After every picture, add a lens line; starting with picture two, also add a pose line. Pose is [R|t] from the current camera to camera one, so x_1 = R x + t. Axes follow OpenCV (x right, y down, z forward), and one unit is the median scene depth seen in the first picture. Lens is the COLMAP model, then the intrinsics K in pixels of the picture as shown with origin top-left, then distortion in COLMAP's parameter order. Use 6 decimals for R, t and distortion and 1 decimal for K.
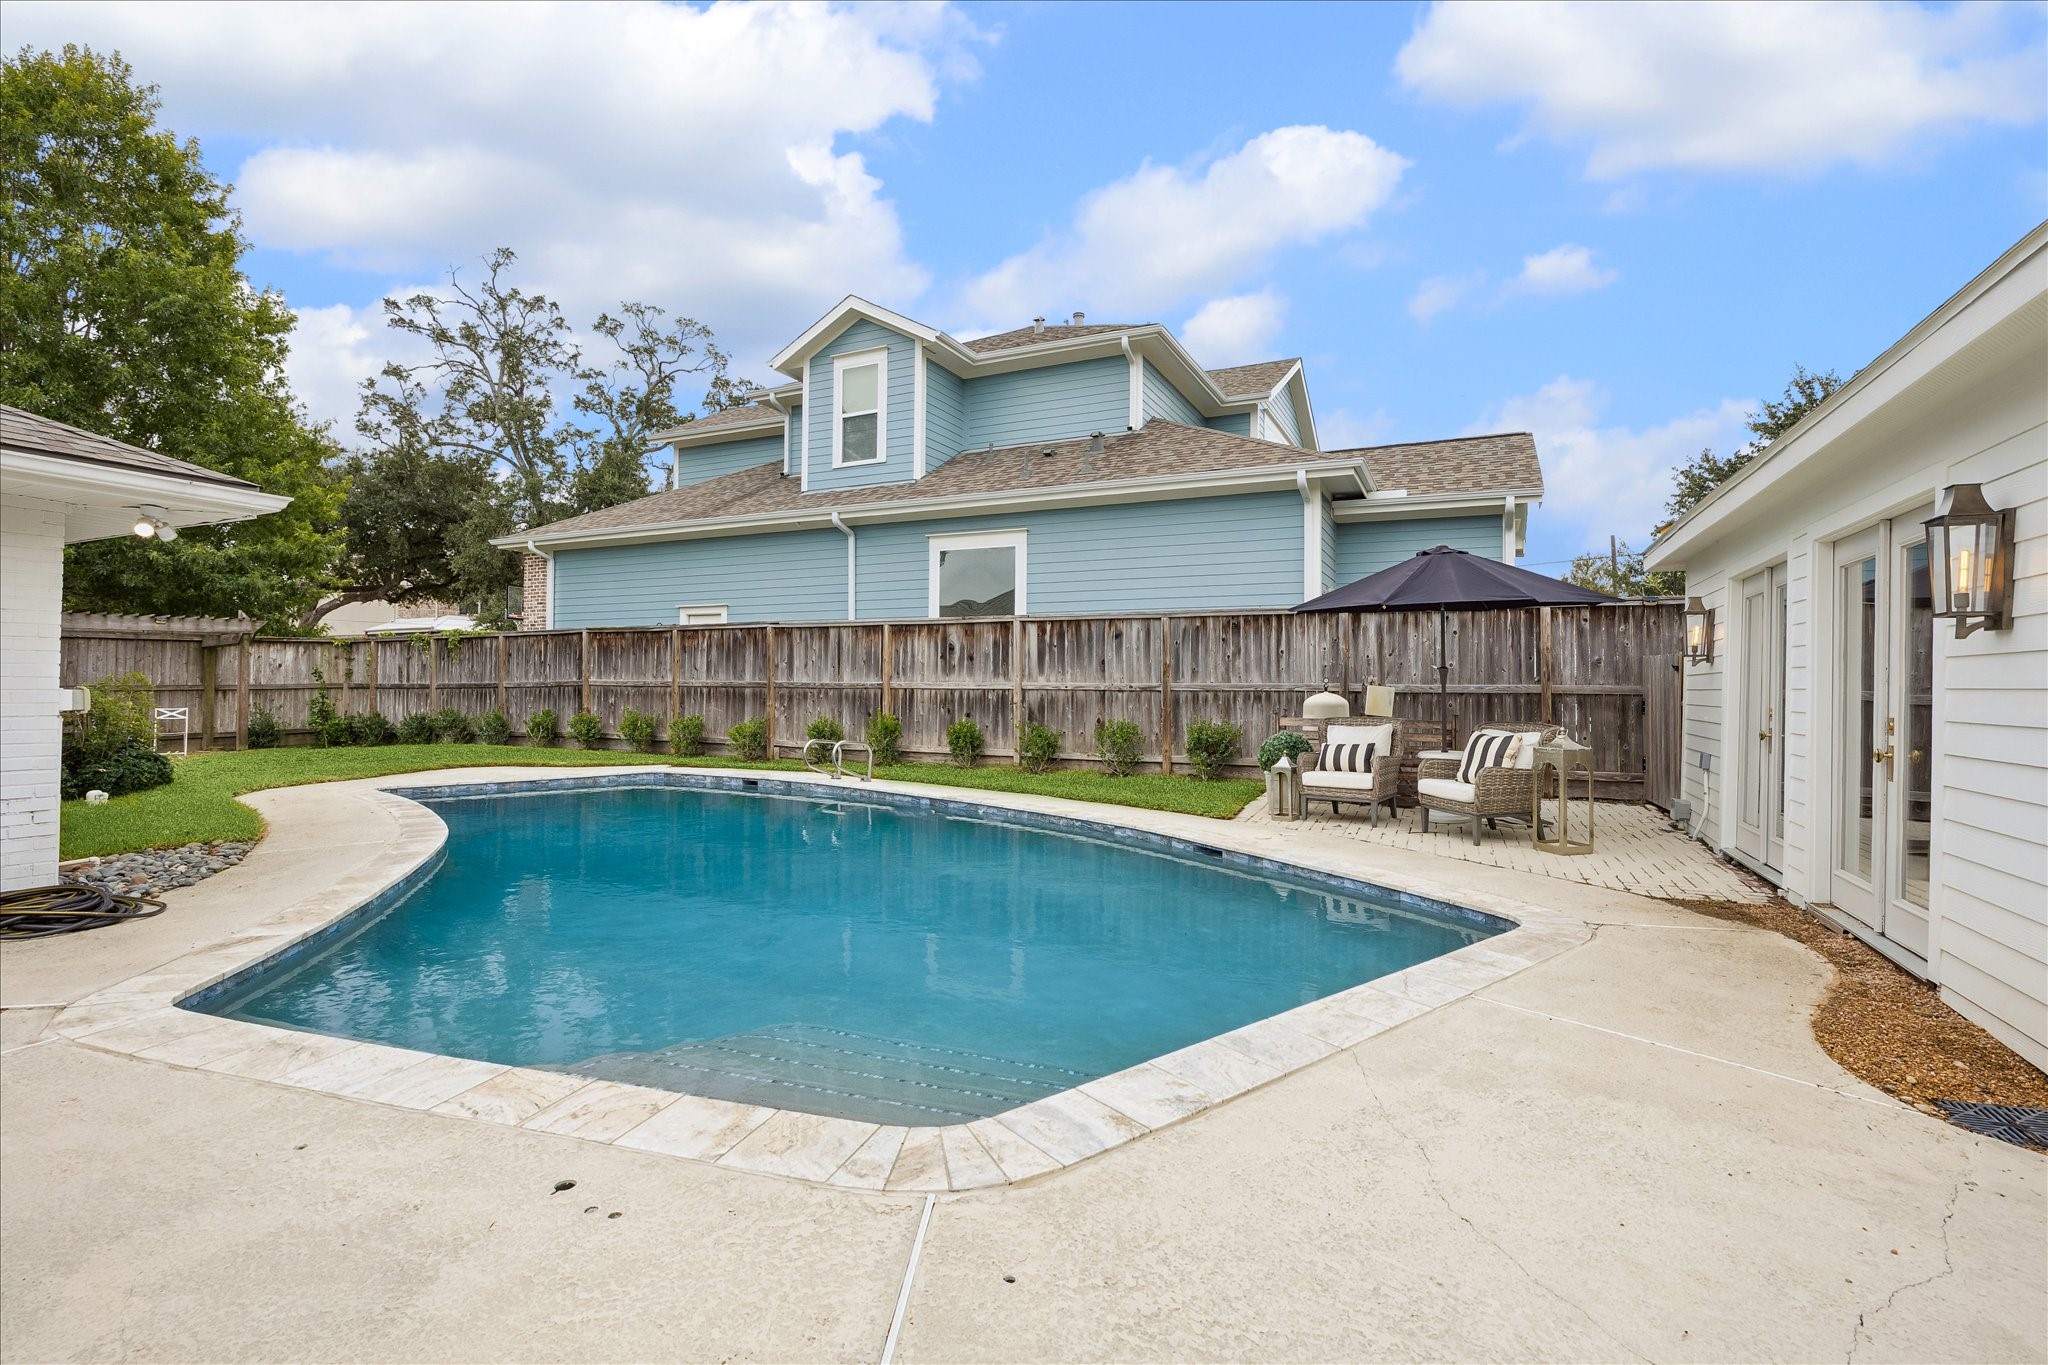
lens RADIAL K [[917.3, 0, 1024.0], [0, 917.3, 682.5], [0, 0, 1]] dist [-0.026990, -0.000106]
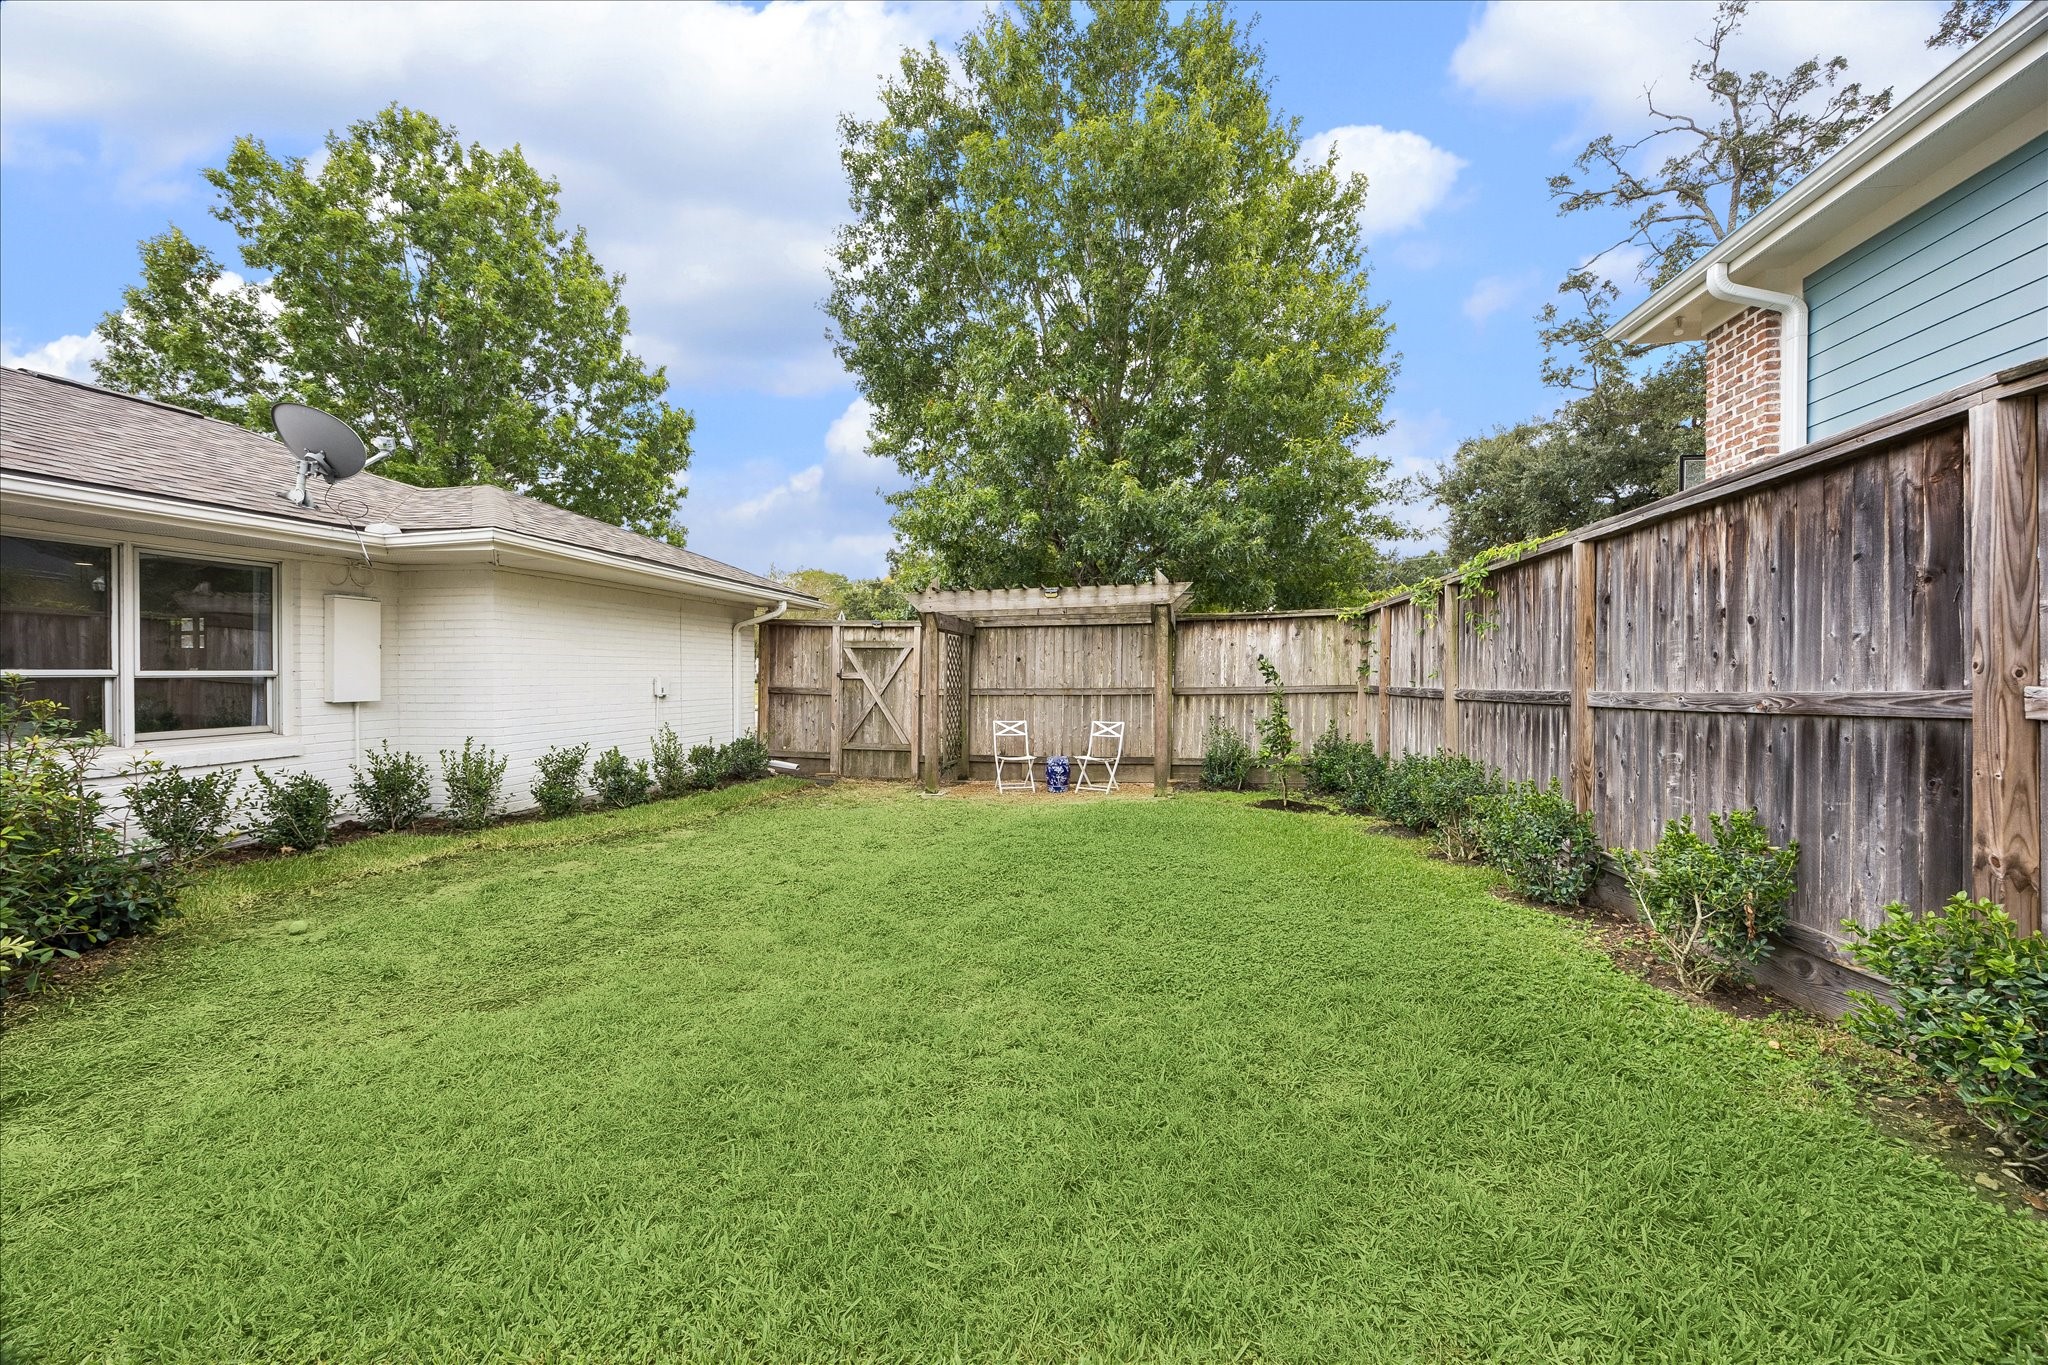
lens RADIAL K [[789.5, 0, 1019.6], [0, 789.5, 673.9], [0, 0, 1]] dist [-0.001184, -0.000227]
pose [[0.273671, -0.005058, -0.961810, -0.354637], [0.003263, 0.999985, -0.004330, -0.005177], [0.961818, -0.001954, 0.273684, 0.714939]]
